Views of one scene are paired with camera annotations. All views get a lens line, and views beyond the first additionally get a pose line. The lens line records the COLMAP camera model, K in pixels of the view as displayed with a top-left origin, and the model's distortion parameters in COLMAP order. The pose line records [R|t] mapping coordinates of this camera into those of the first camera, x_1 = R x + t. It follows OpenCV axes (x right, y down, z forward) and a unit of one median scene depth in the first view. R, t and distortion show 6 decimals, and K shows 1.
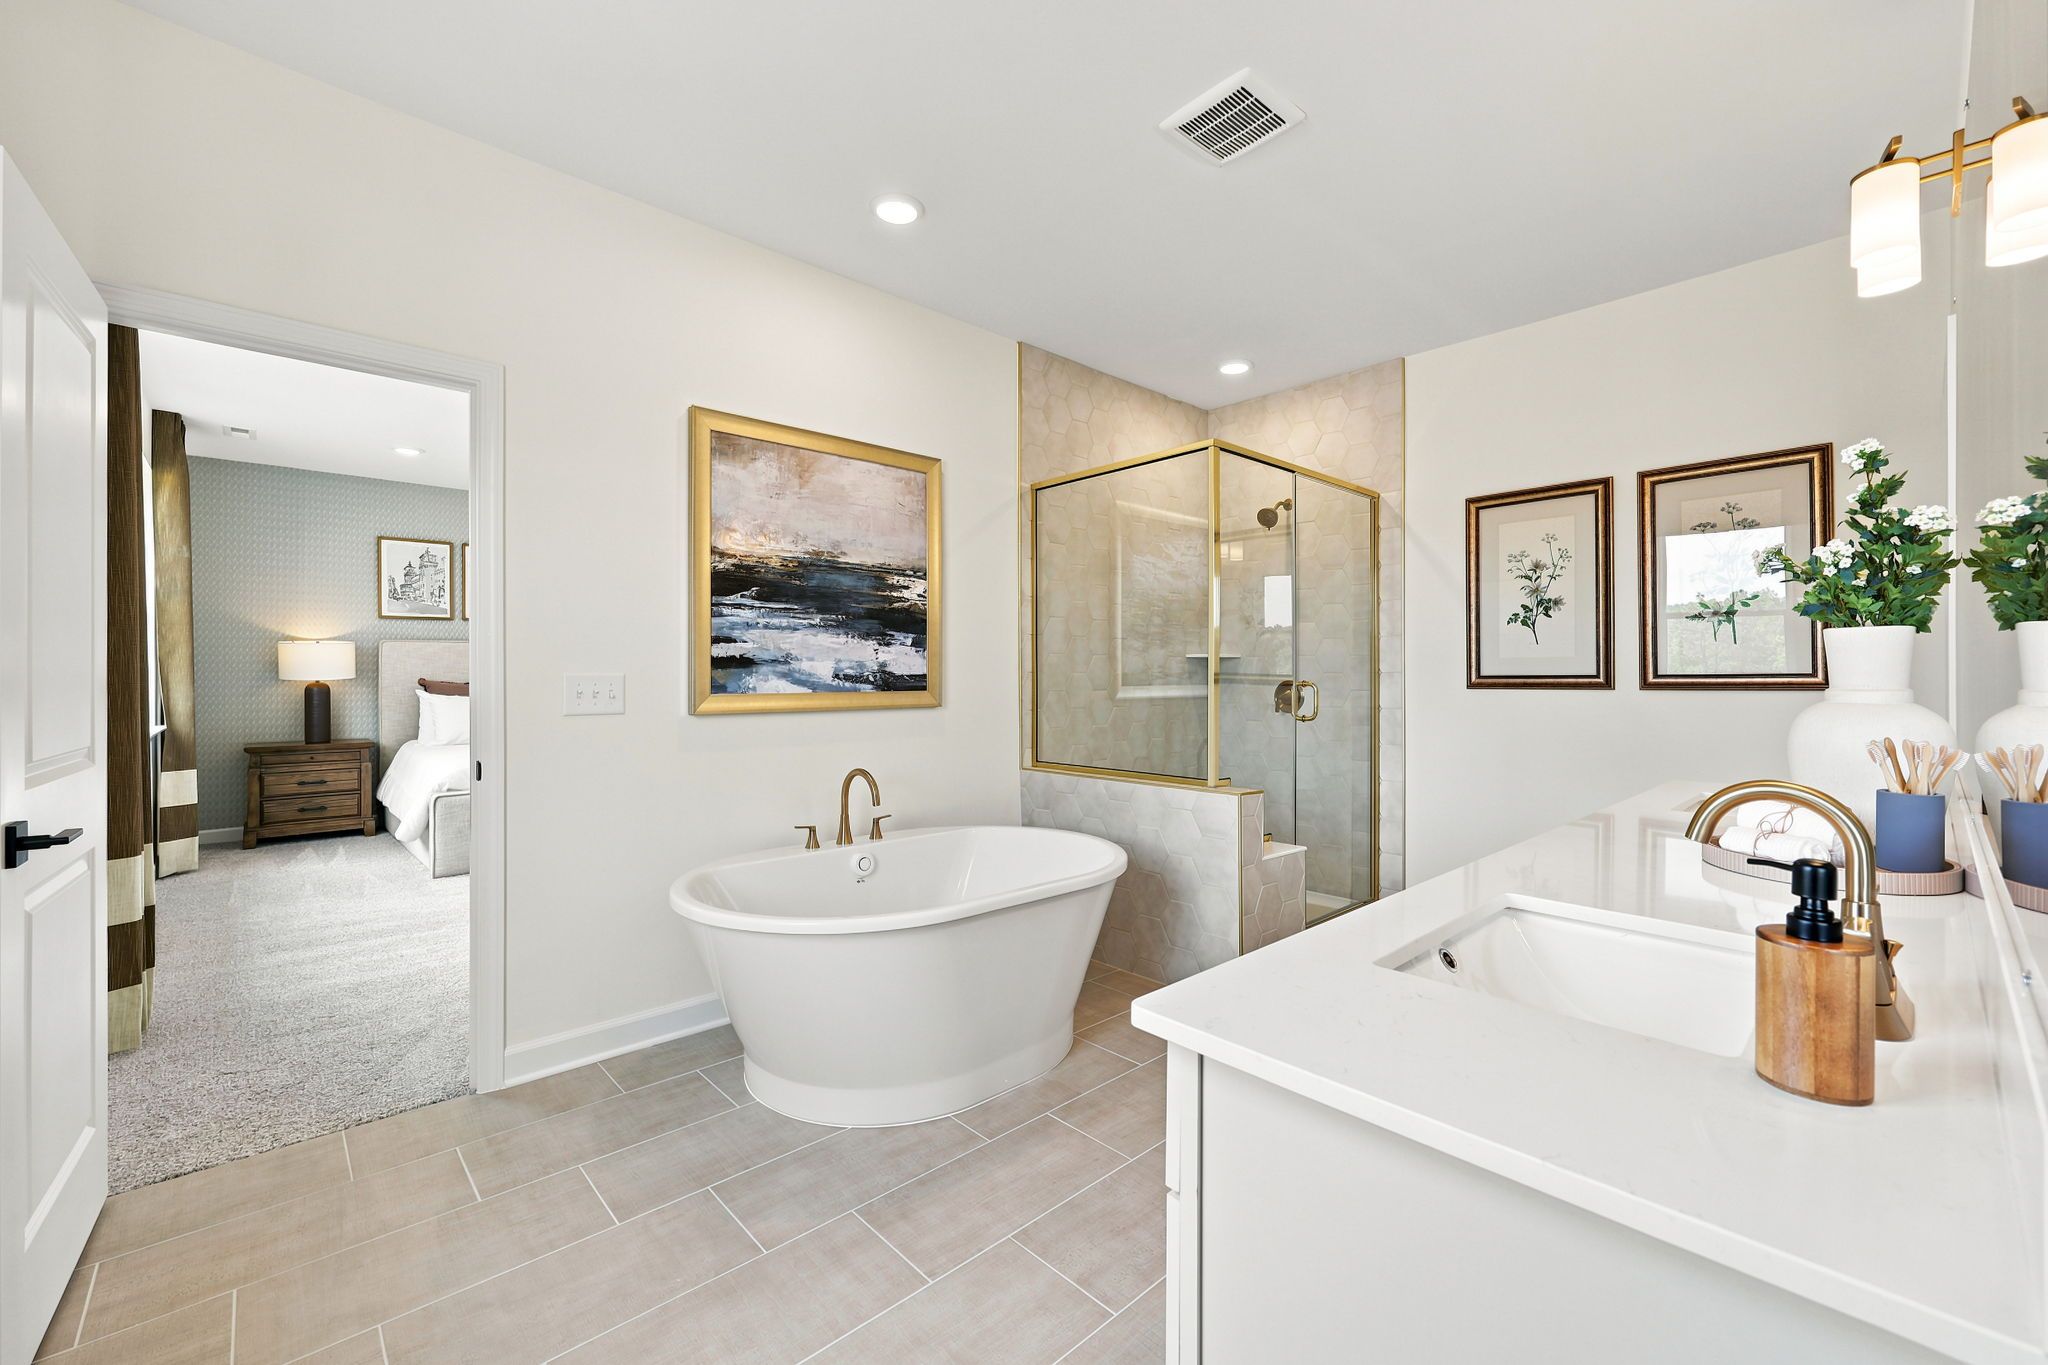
lens RADIAL K [[818.8, 0, 1020.0], [0, 818.8, 673.9], [0, 0, 1]] dist [-0.002614, -0.000131]
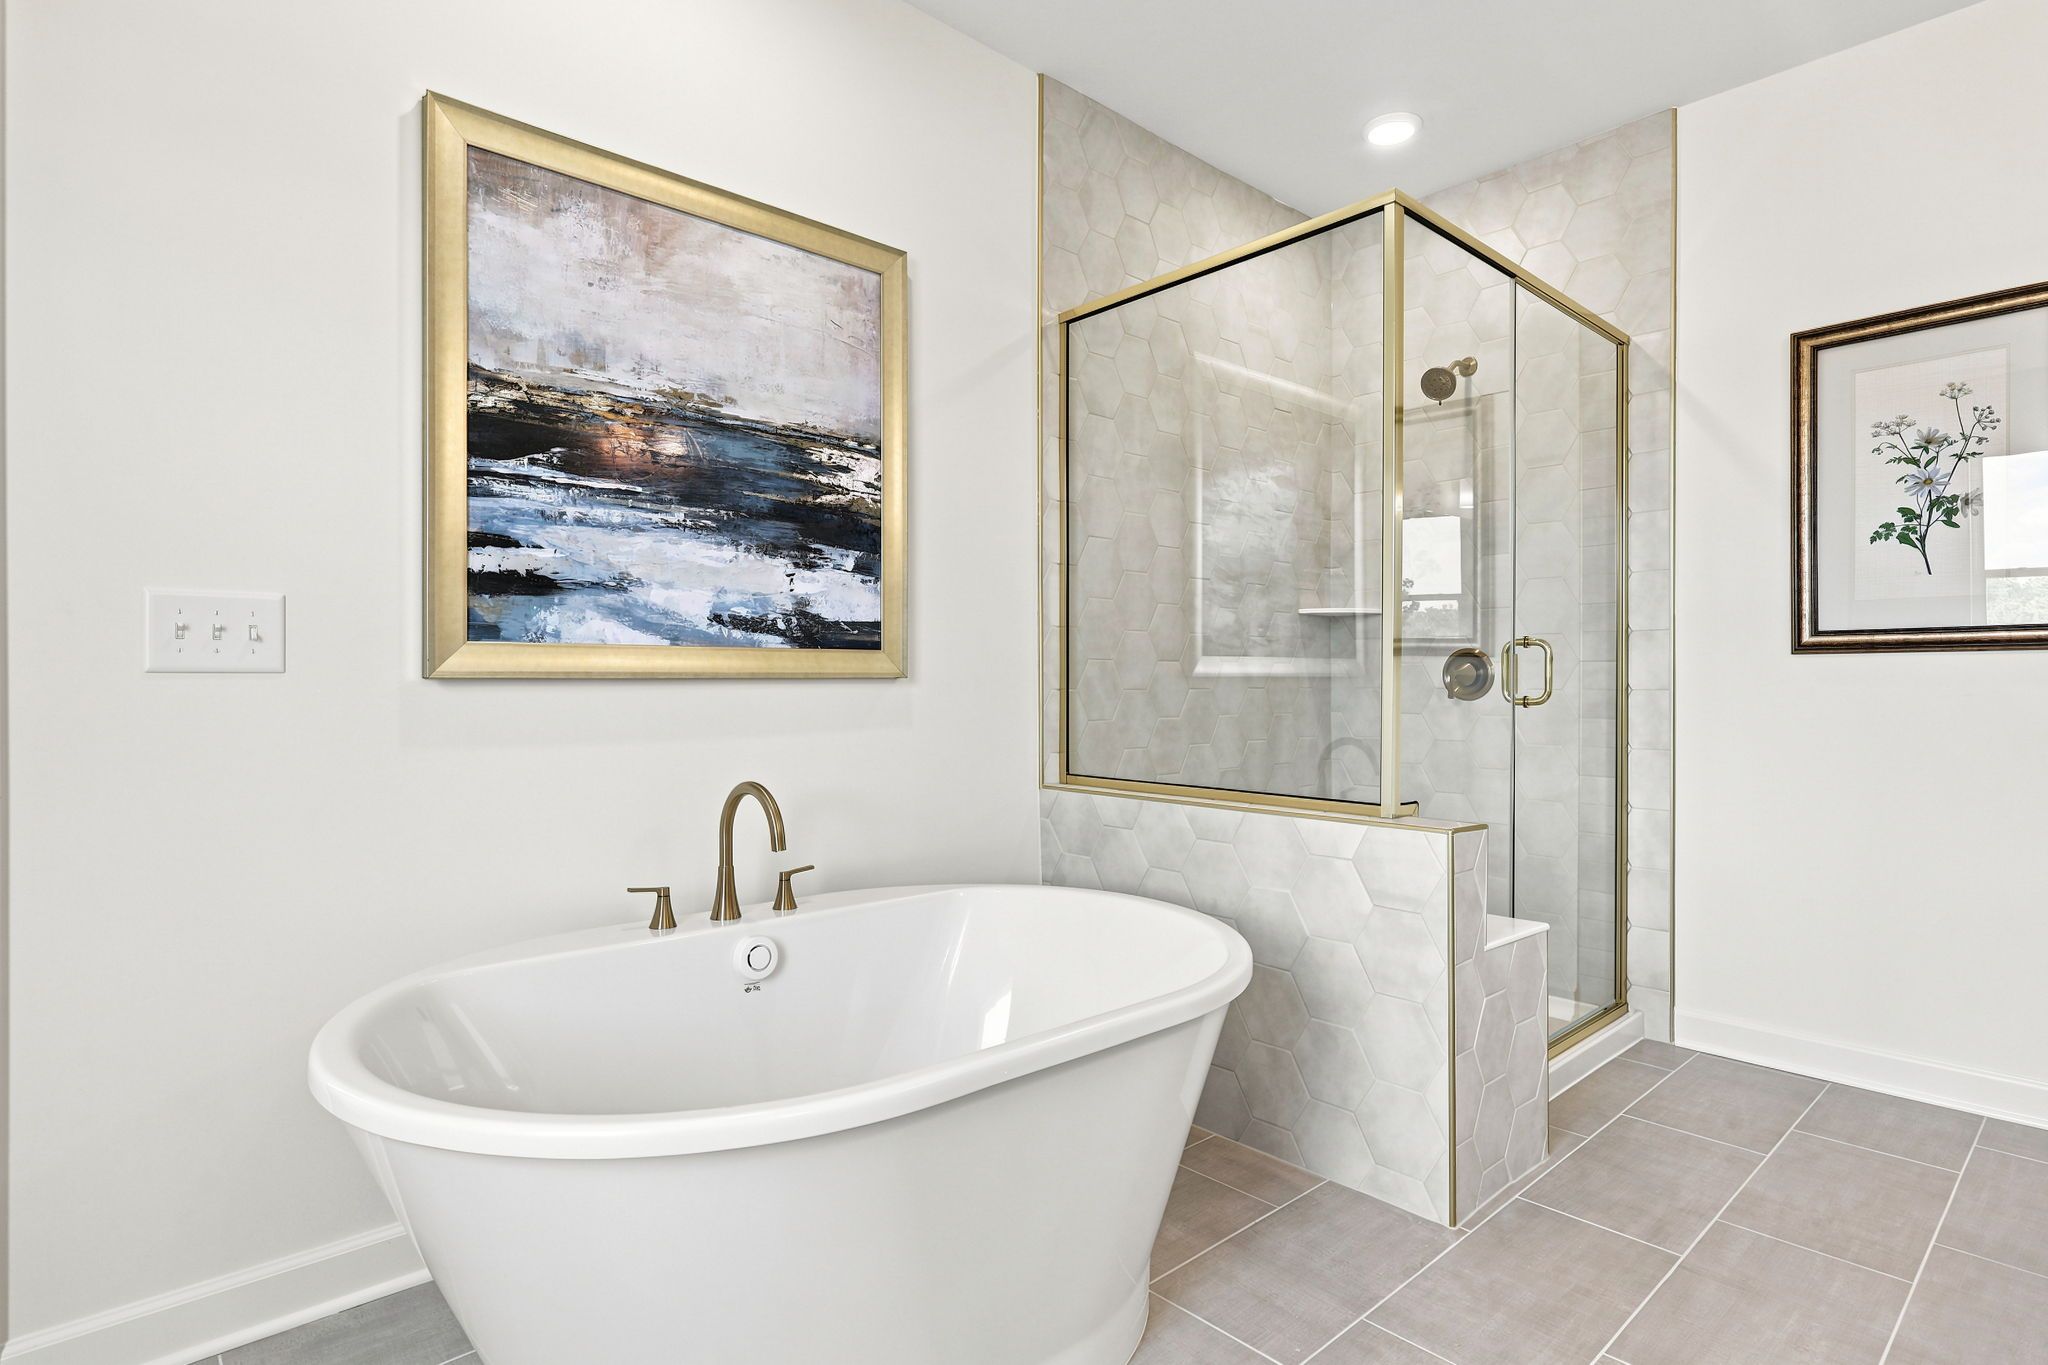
lens RADIAL K [[1027.0, 0, 1024.5], [0, 1027.0, 681.5], [0, 0, 1]] dist [-0.004009, 0.000839]
pose [[0.999996, 0.002704, 0.000077, -0.012495], [-0.002705, 0.999988, 0.004037, 0.039884], [-0.000066, -0.004037, 0.999992, 0.278166]]
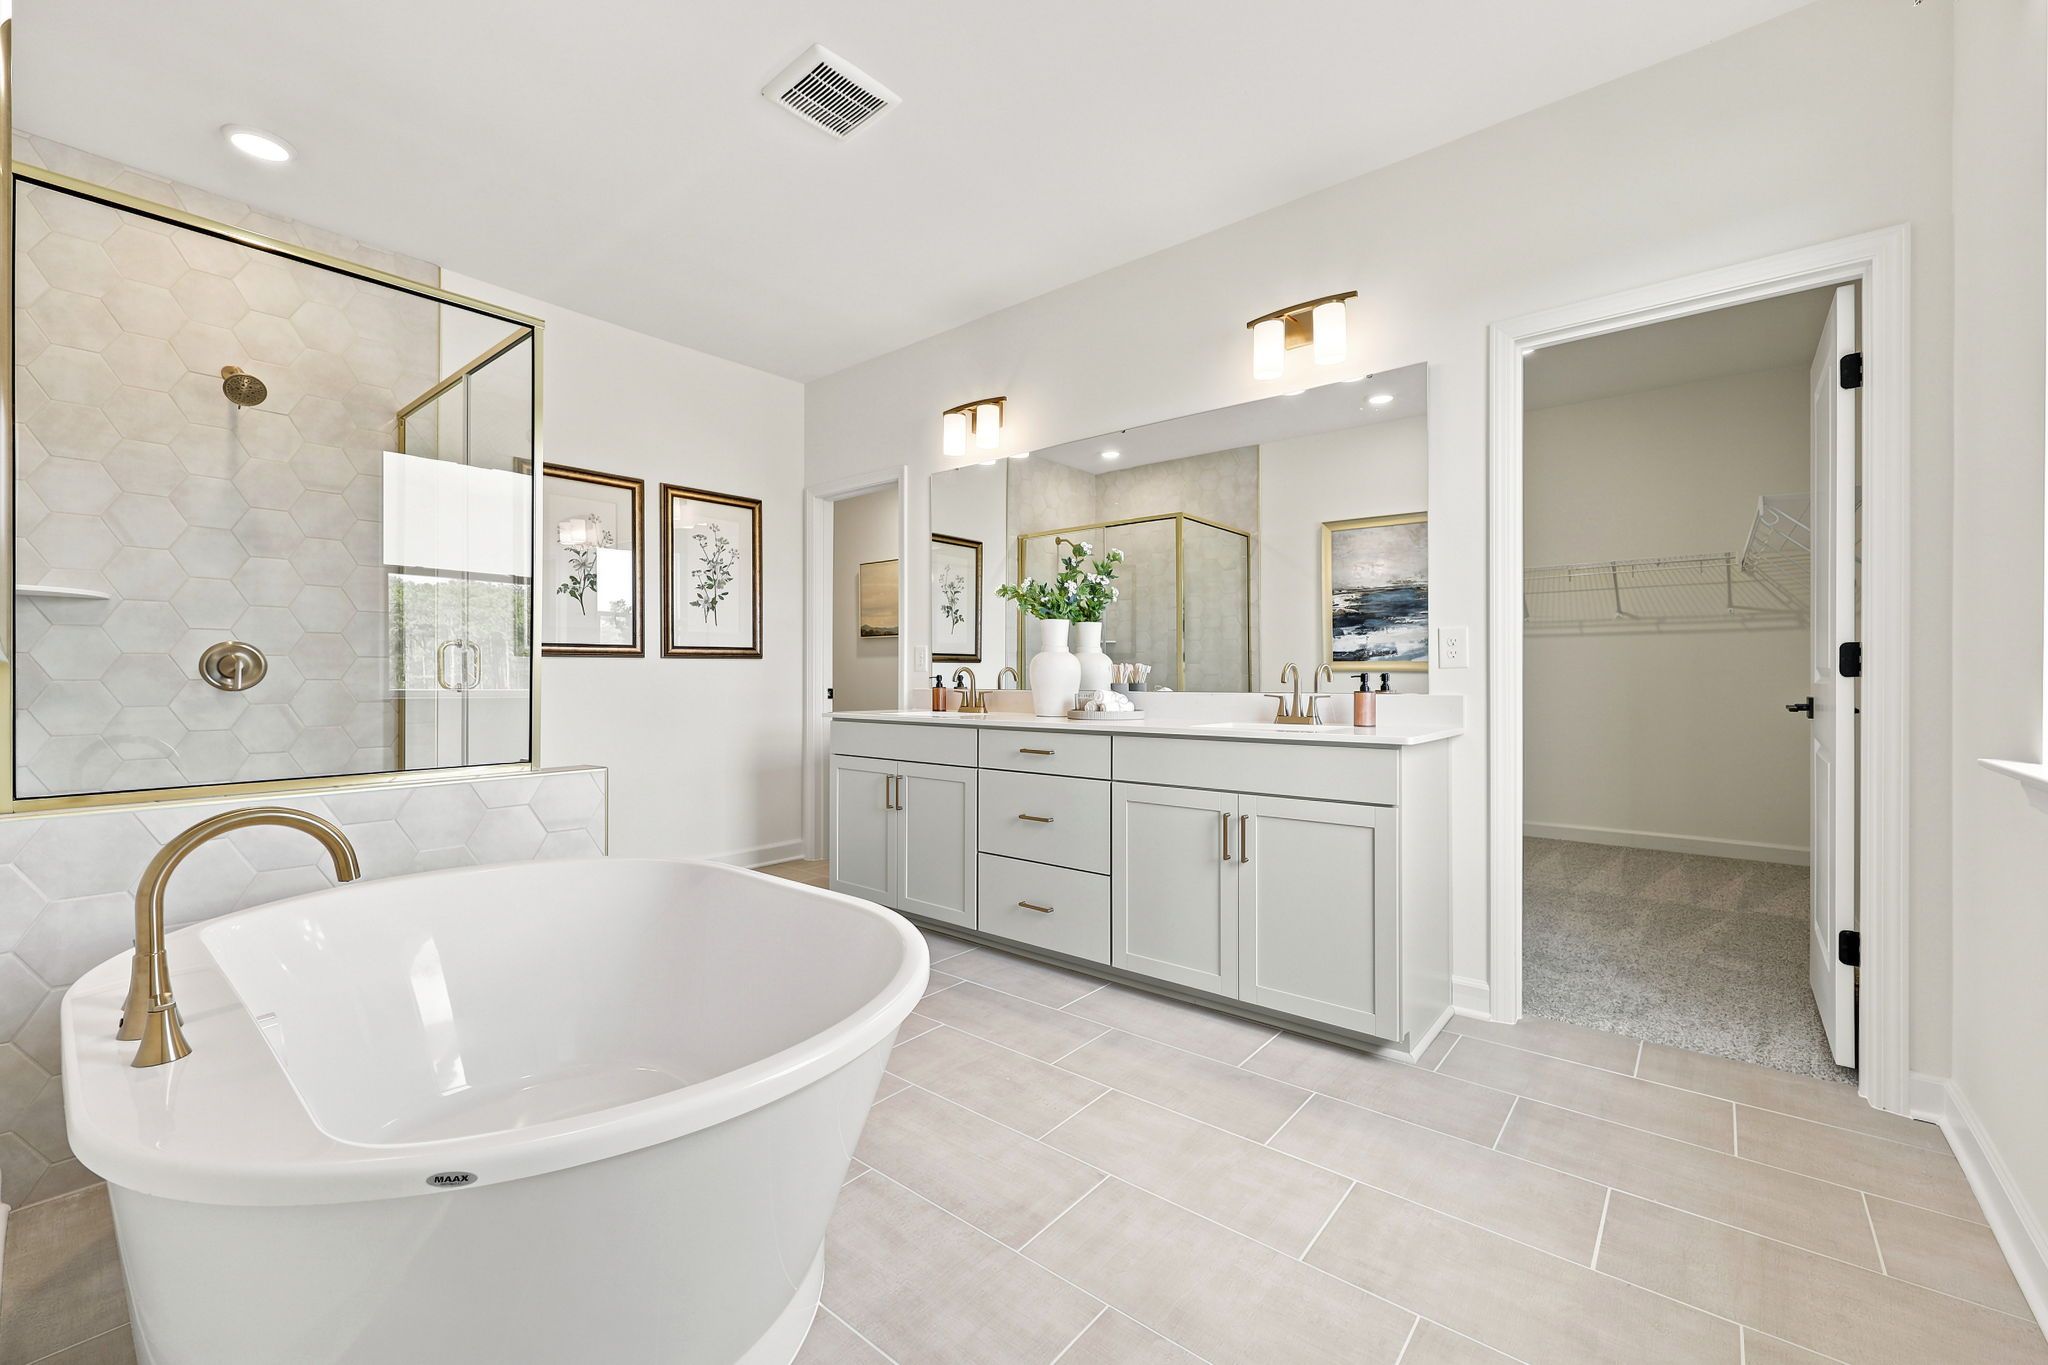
lens RADIAL K [[855.6, 0, 1017.5], [0, 855.6, 680.3], [0, 0, 1]] dist [-0.001752, -0.000221]
pose [[-0.136629, -0.000095, 0.990622, -0.568944], [-0.001269, 0.999999, -0.000079, 0.049563], [-0.990621, -0.001267, -0.136629, 0.608584]]
